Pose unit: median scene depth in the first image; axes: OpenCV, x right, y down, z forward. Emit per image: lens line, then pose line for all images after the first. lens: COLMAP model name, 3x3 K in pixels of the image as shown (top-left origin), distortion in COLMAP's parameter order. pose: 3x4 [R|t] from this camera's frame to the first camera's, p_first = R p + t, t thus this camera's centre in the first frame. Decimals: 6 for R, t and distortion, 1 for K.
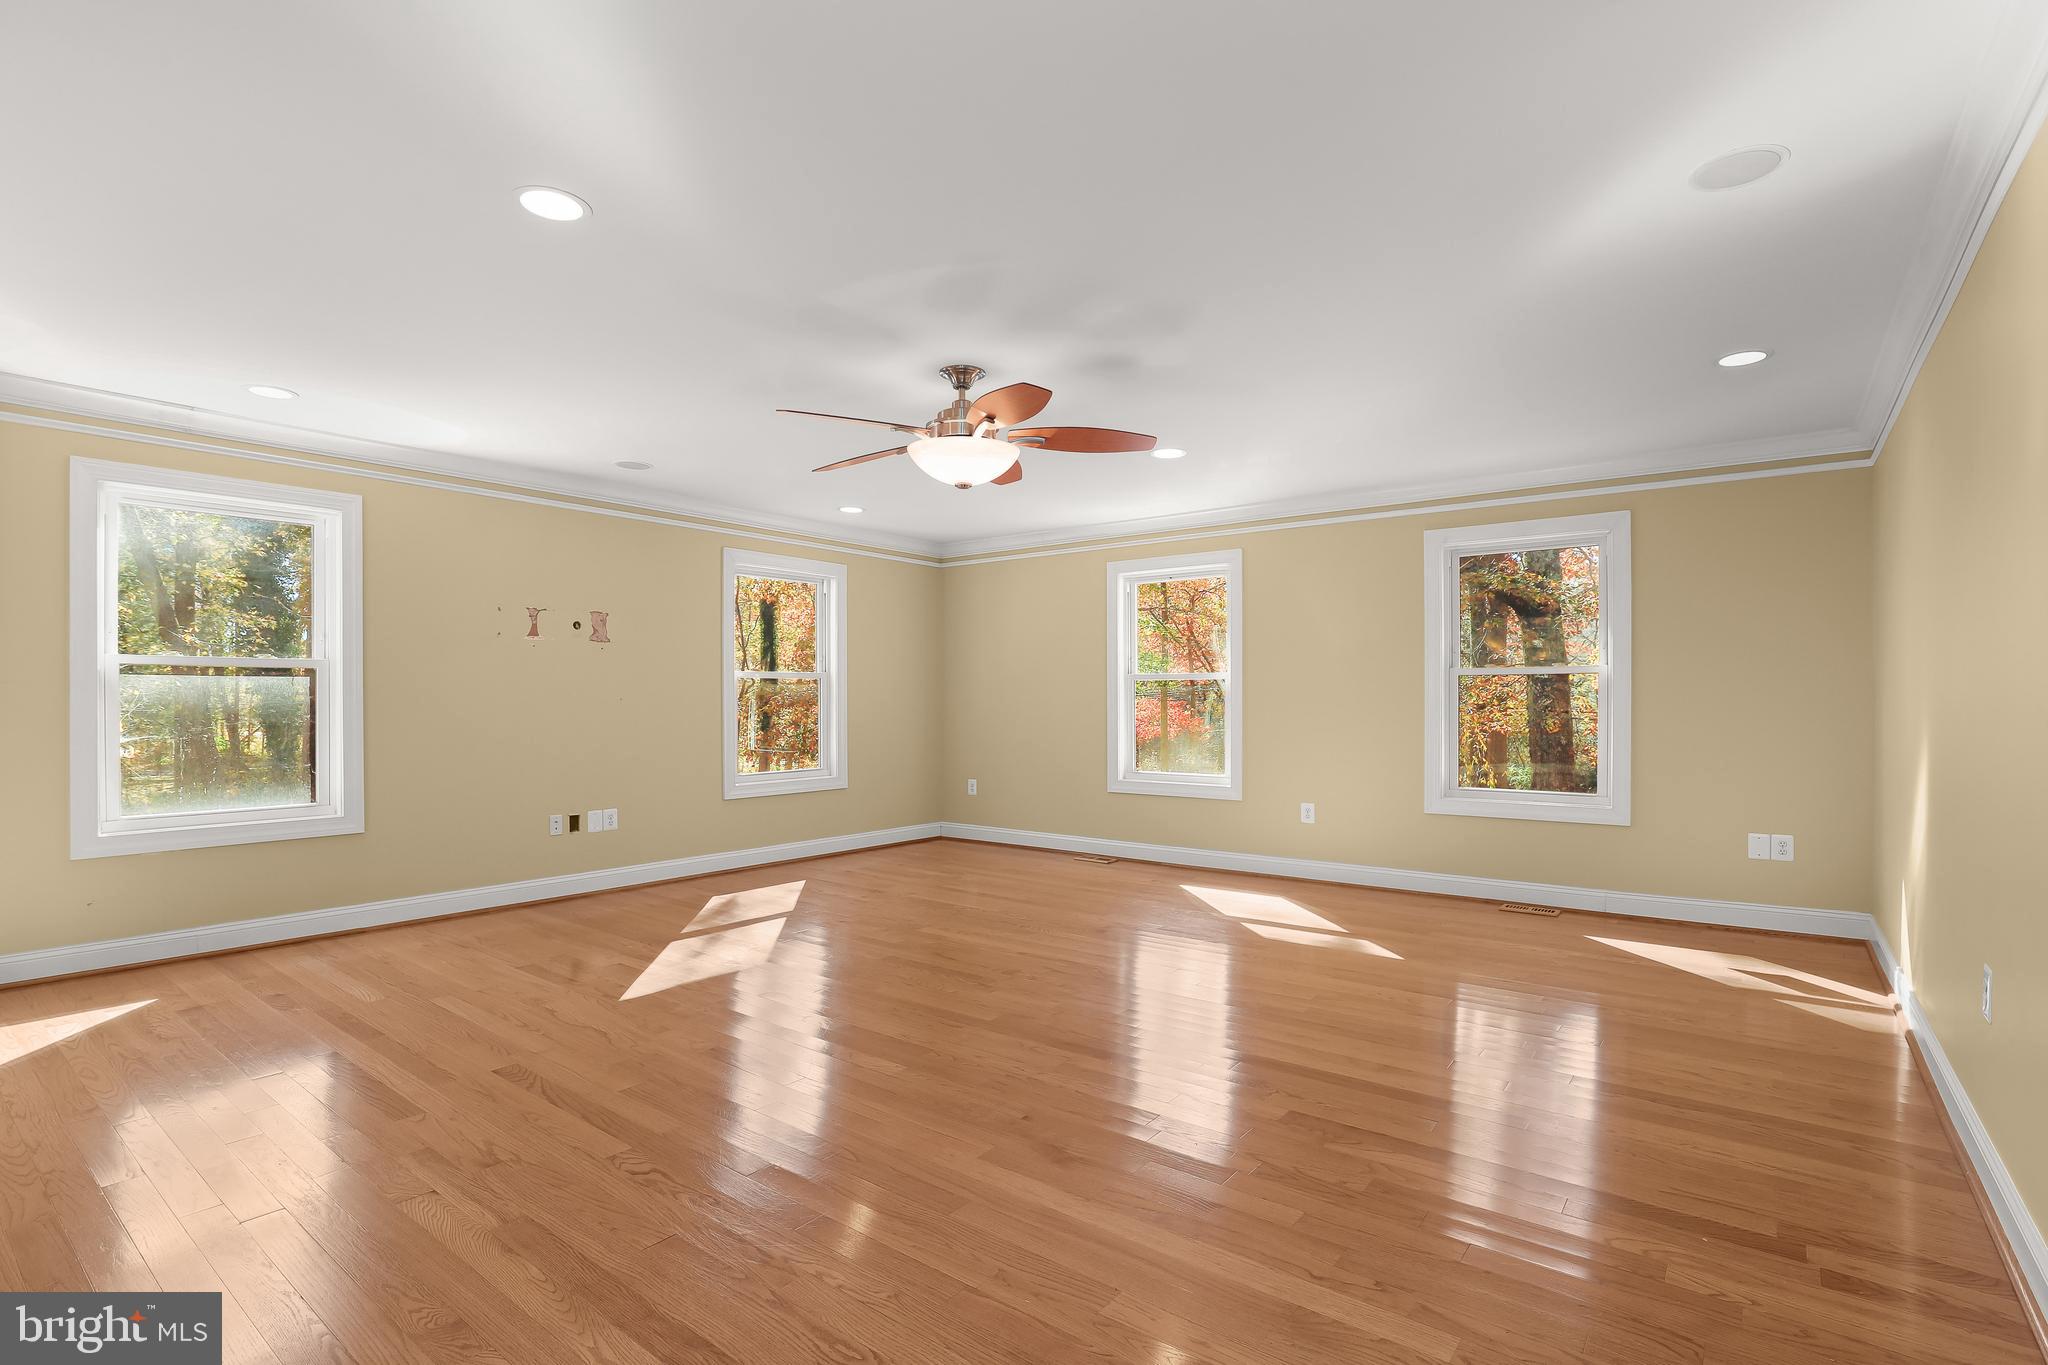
lens RADIAL K [[942.6, 0, 1057.6], [0, 942.6, 698.4], [0, 0, 1]] dist [-0.026200, -0.000038]
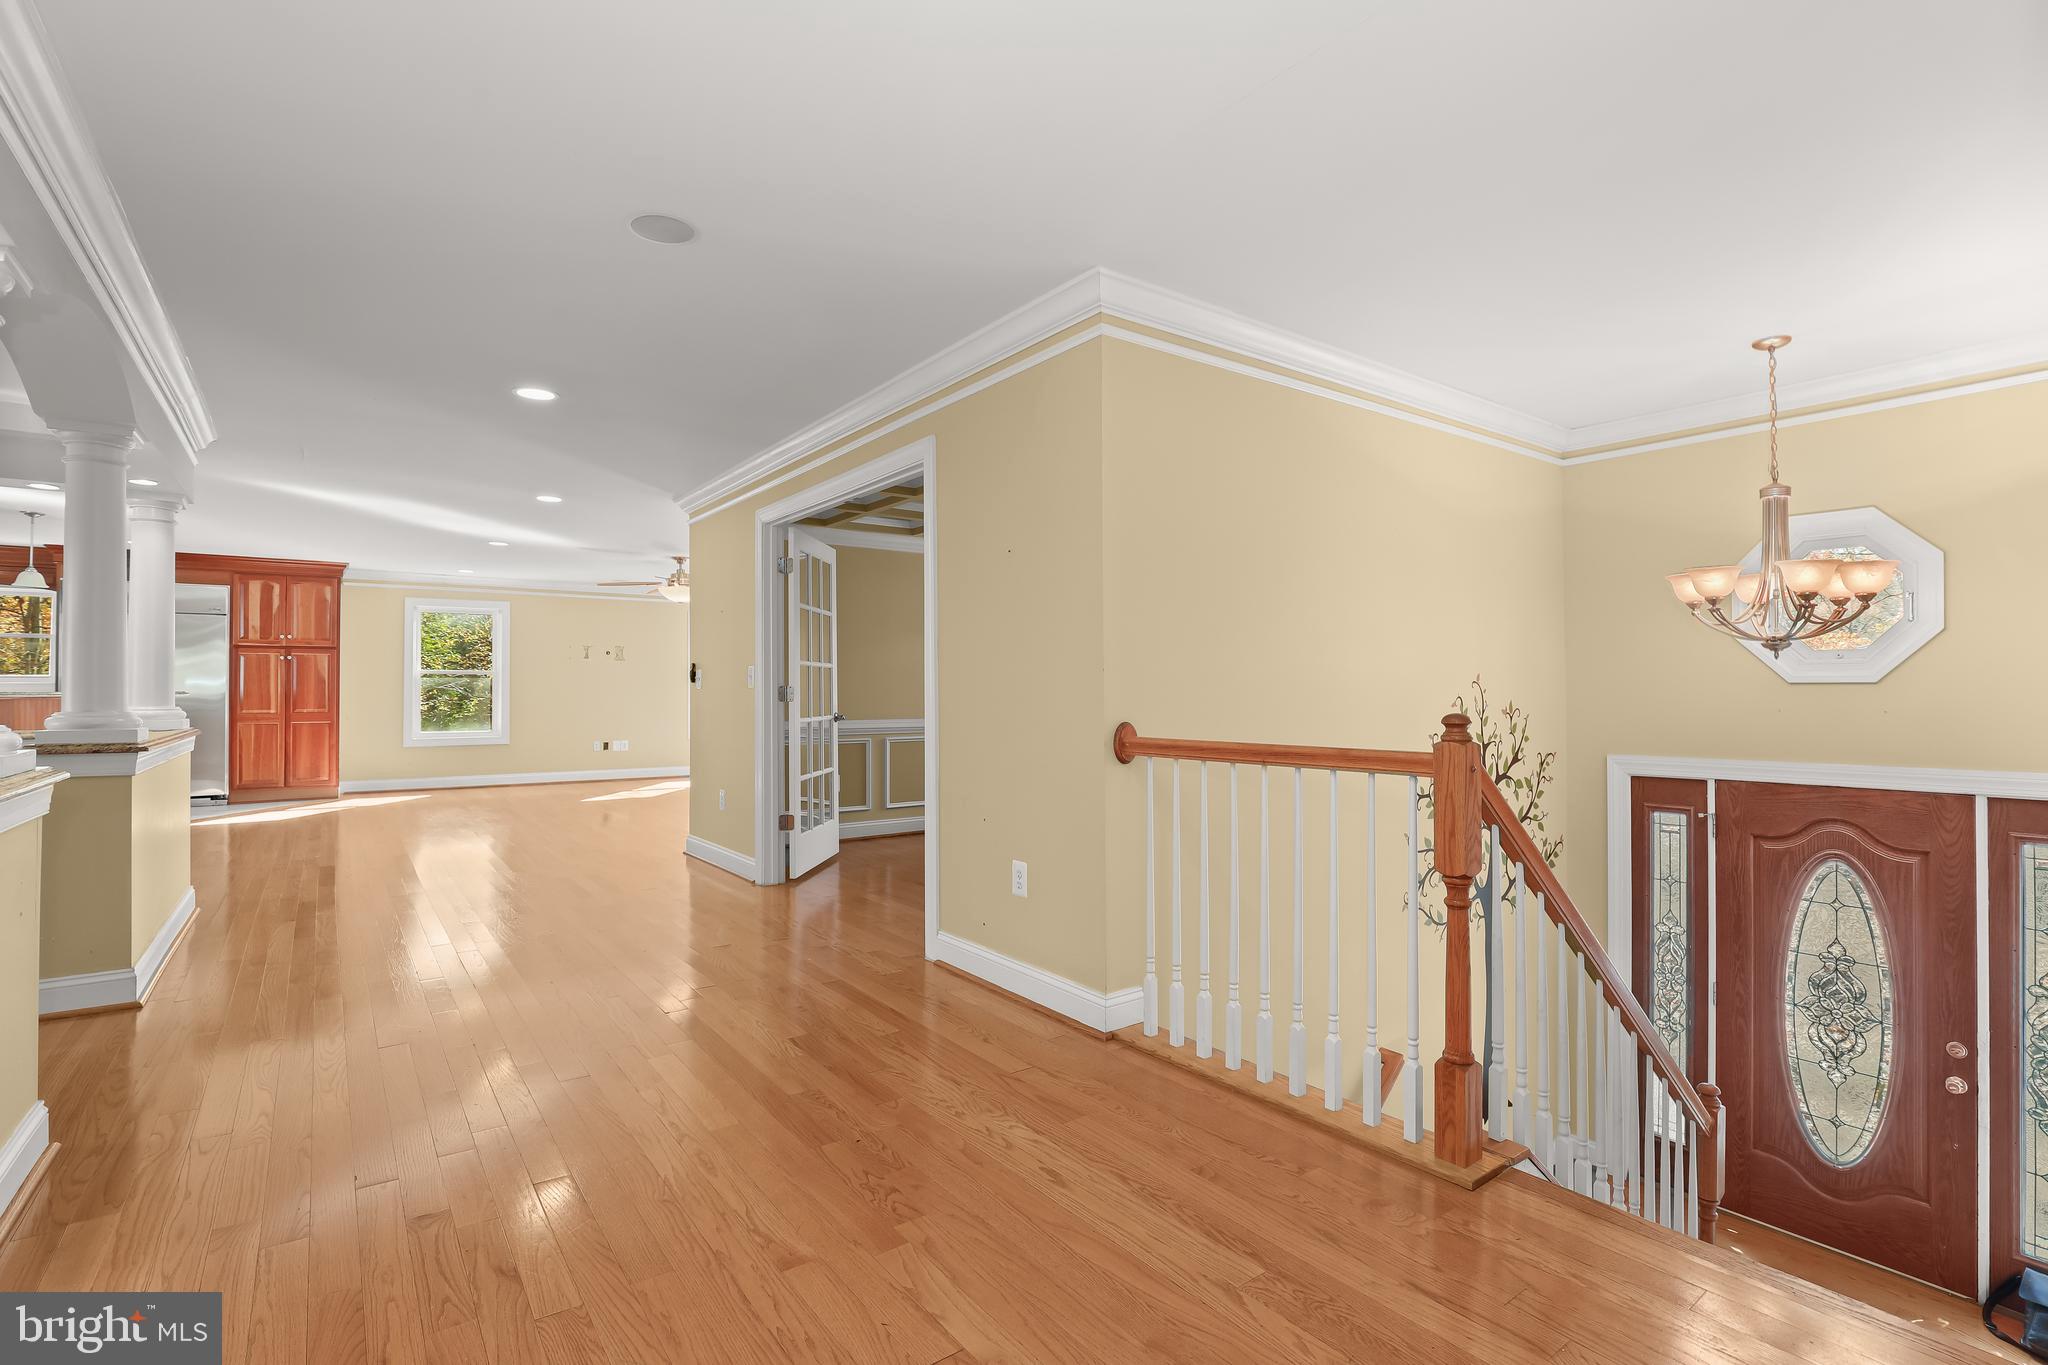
lens RADIAL K [[957.5, 0, 1042.6], [0, 957.5, 683.8], [0, 0, 1]] dist [-0.031098, 0.000530]
pose [[0.961636, 0.000117, -0.274330, 1.031247], [-0.001112, 0.999993, -0.003471, -0.002052], [0.274328, 0.003643, 0.961629, -0.805131]]
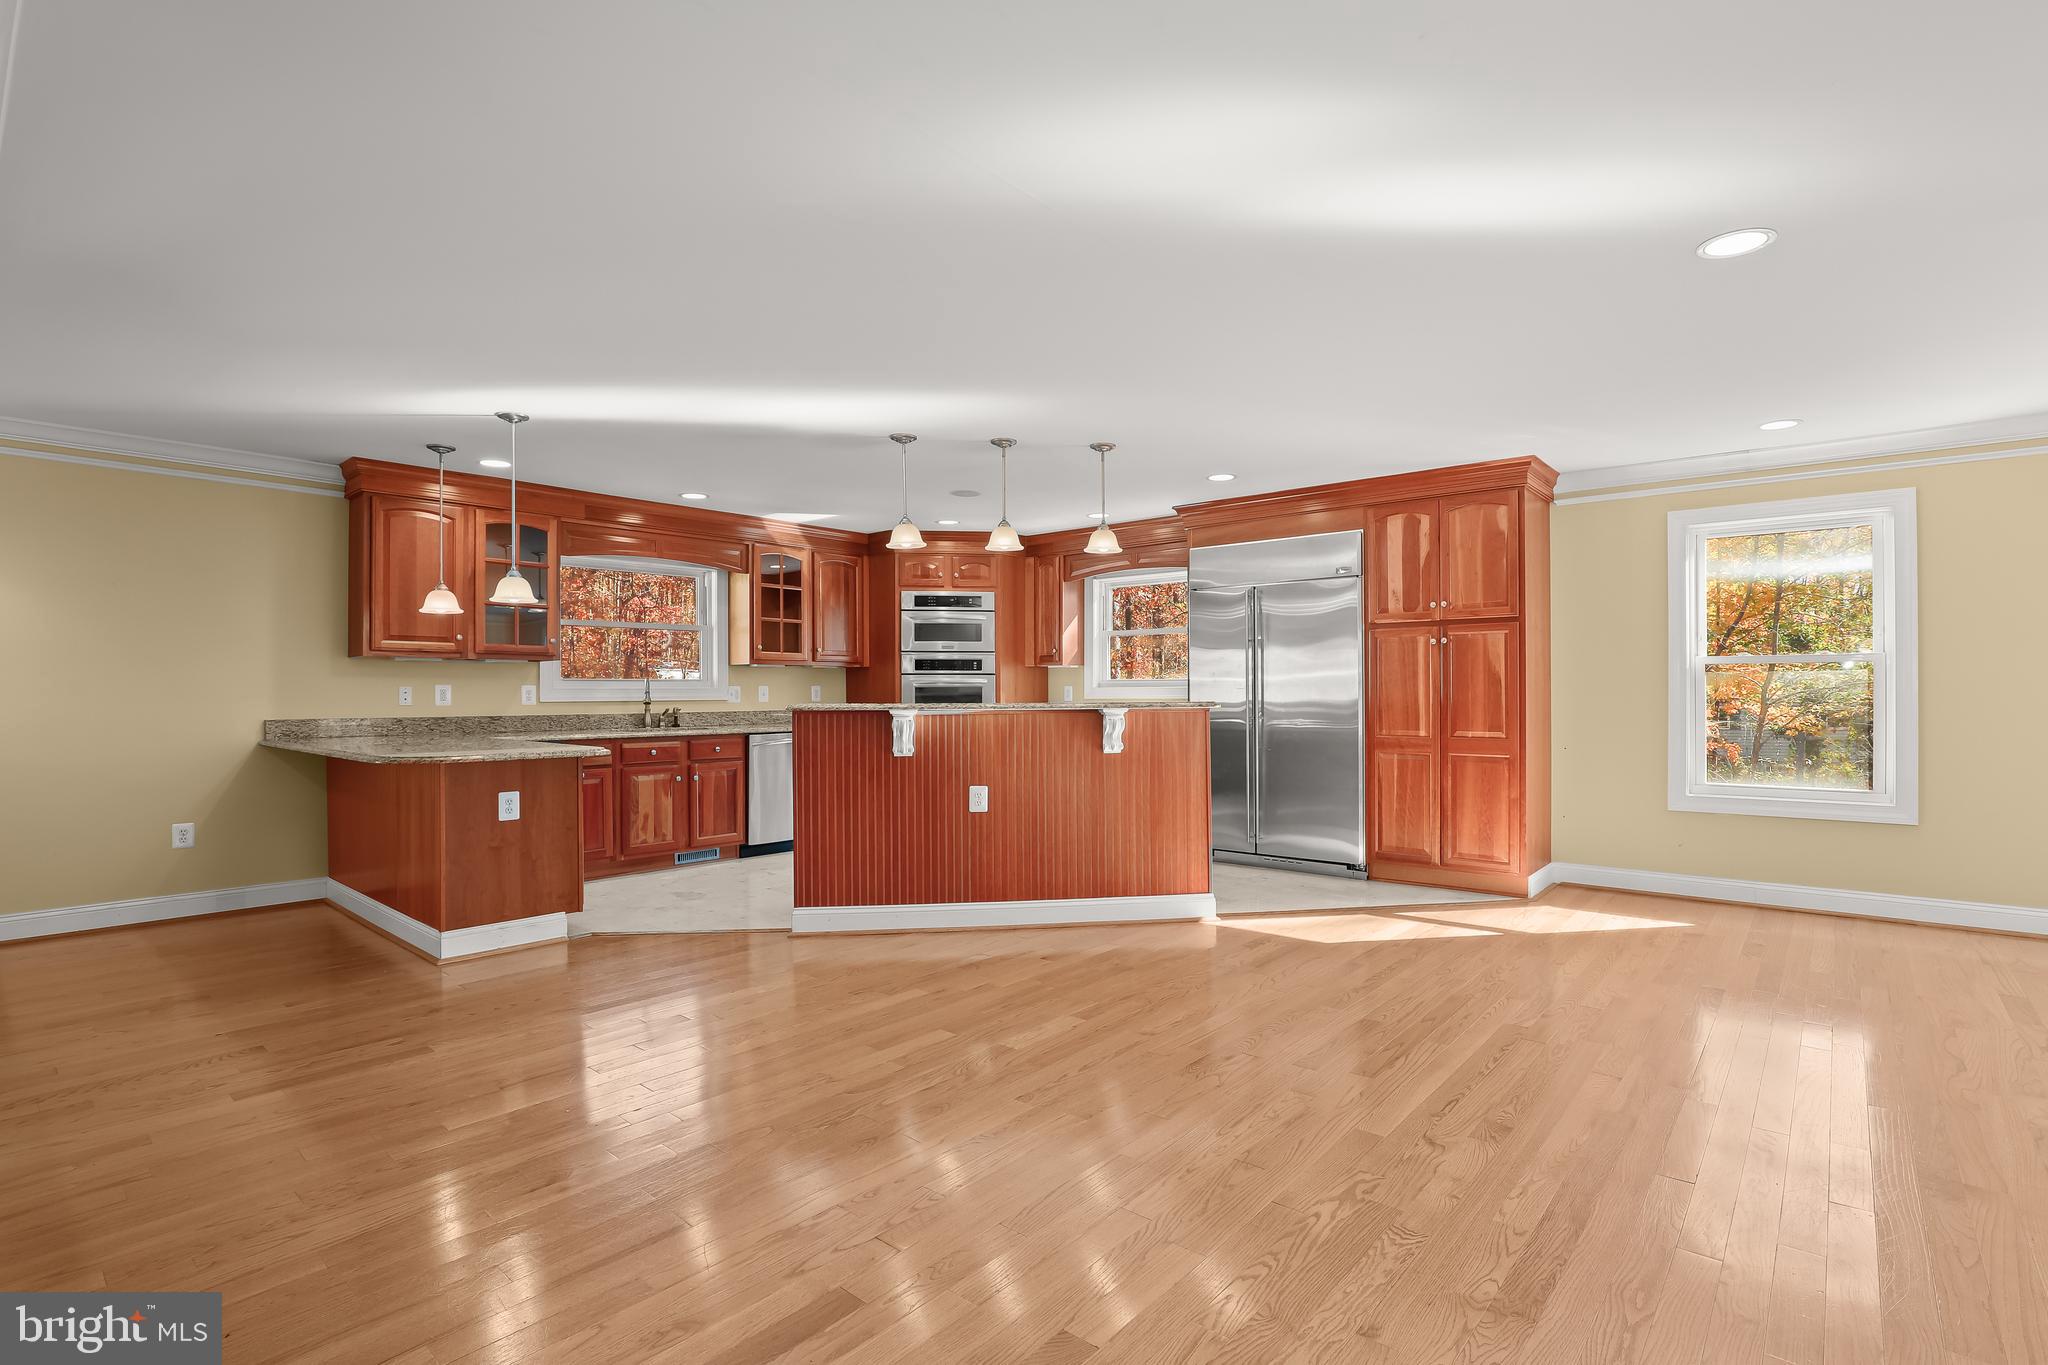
lens RADIAL K [[970.5, 0, 1022.6], [0, 970.5, 692.3], [0, 0, 1]] dist [-0.020643, -0.000220]
pose [[-0.065146, 0.004588, -0.997865, 0.276202], [0.005913, 0.999974, 0.004212, -0.007114], [0.997858, -0.005626, -0.065172, 0.091631]]
